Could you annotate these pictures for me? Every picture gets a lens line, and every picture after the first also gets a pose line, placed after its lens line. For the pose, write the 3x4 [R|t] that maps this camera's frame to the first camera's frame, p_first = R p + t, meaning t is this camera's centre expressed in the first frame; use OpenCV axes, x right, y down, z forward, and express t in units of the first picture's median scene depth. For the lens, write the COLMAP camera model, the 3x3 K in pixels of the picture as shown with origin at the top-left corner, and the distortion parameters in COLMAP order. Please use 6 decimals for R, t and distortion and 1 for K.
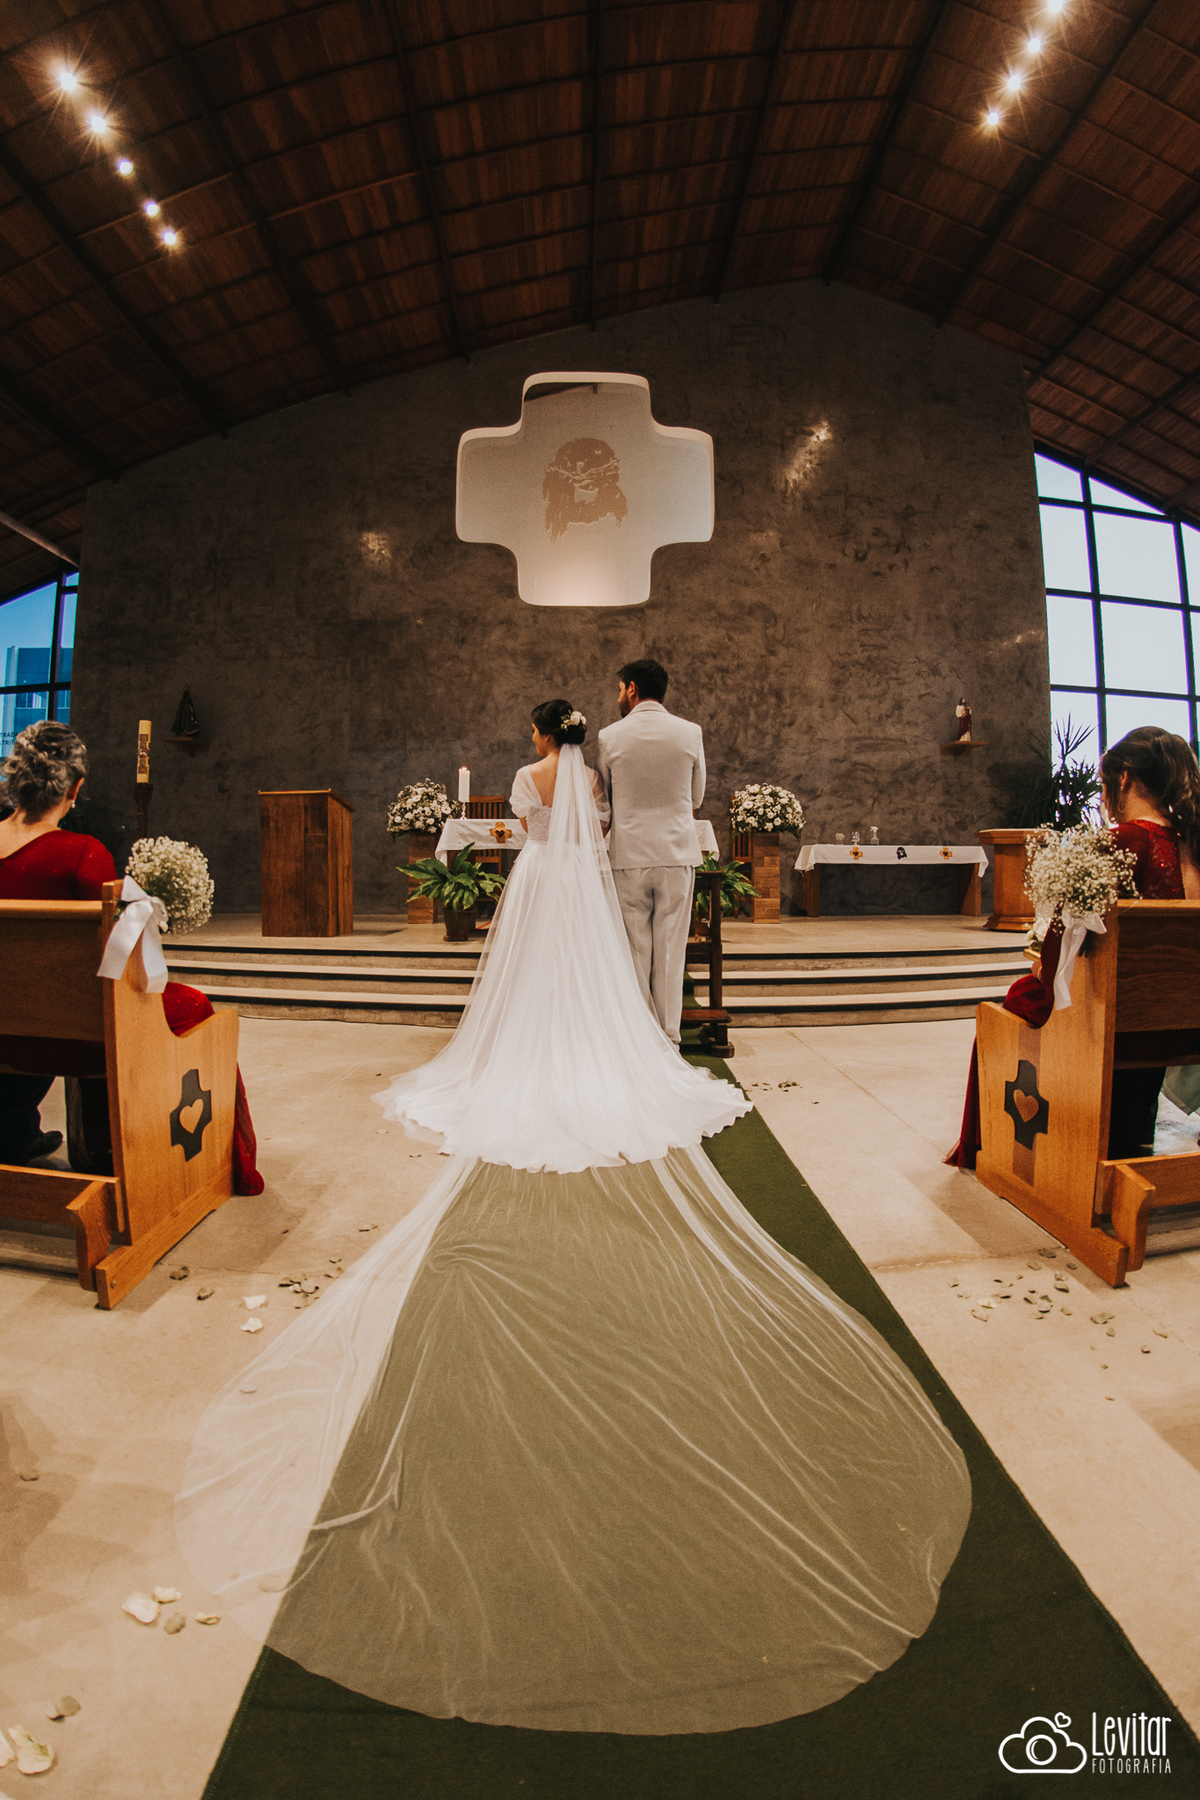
lens RADIAL K [[807.5, 0, 606.9], [0, 807.5, 858.8], [0, 0, 1]] dist [-0.126240, 0.000448]
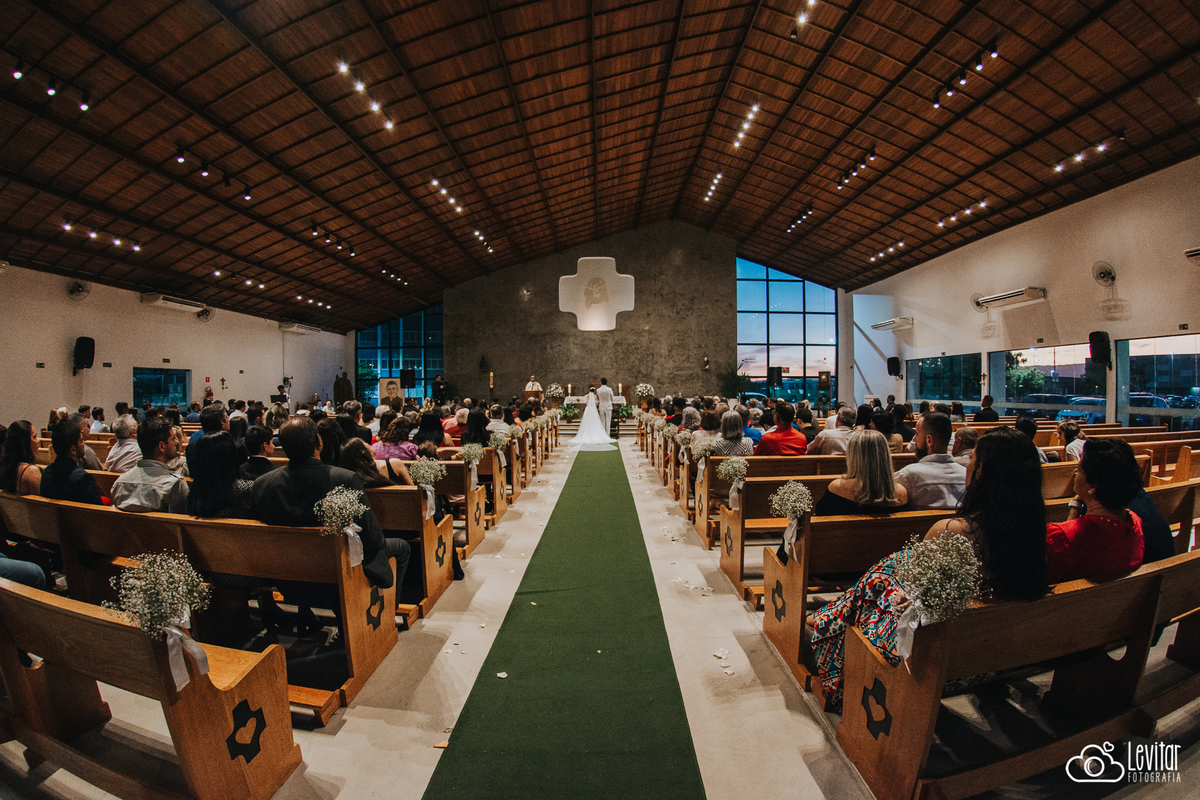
lens RADIAL K [[538.3, 0, 600.0], [0, 538.3, 400.0], [0, 0, 1]] dist [-0.126240, 0.000448]
pose [[0.999357, -0.007166, -0.035137, 0.066840], [0.008031, 0.999666, 0.024557, -0.069358], [0.034950, -0.024824, 0.999081, -1.364107]]
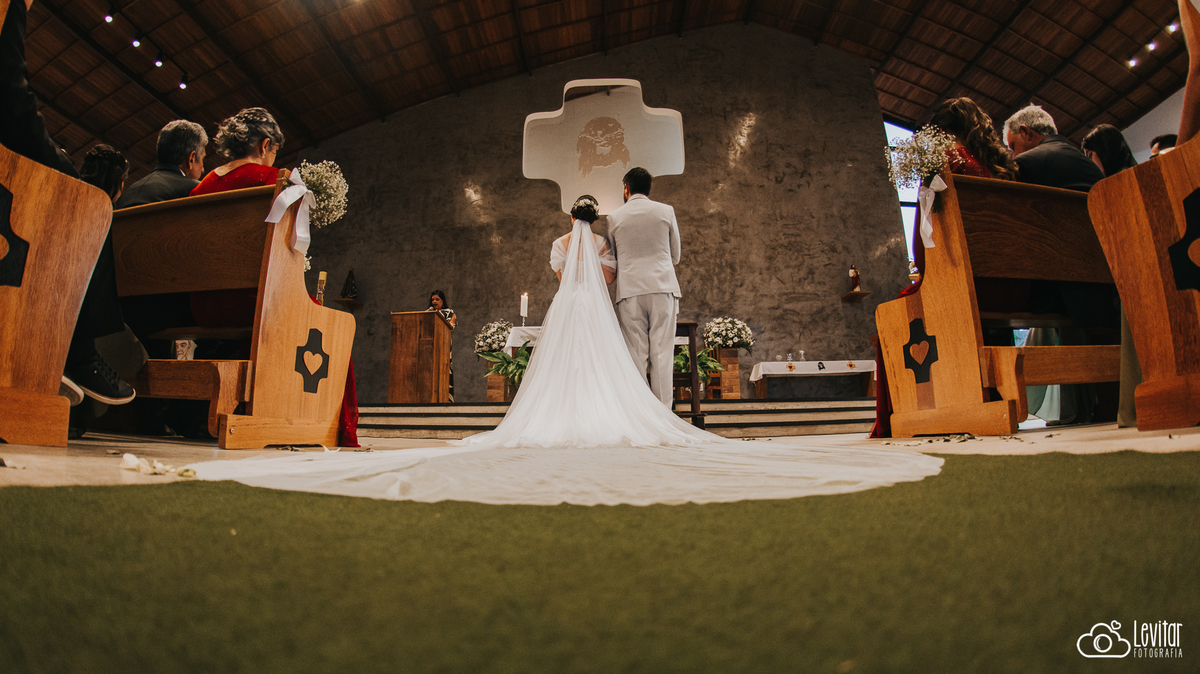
lens RADIAL K [[536.9, 0, 599.3], [0, 536.9, 319.6], [0, 0, 1]] dist [-0.165989, 0.012438]
pose [[0.998702, -0.021970, -0.045947, 0.006294], [0.012289, 0.979467, -0.201230, 0.094002], [0.049425, 0.200404, 0.978466, 0.018067]]
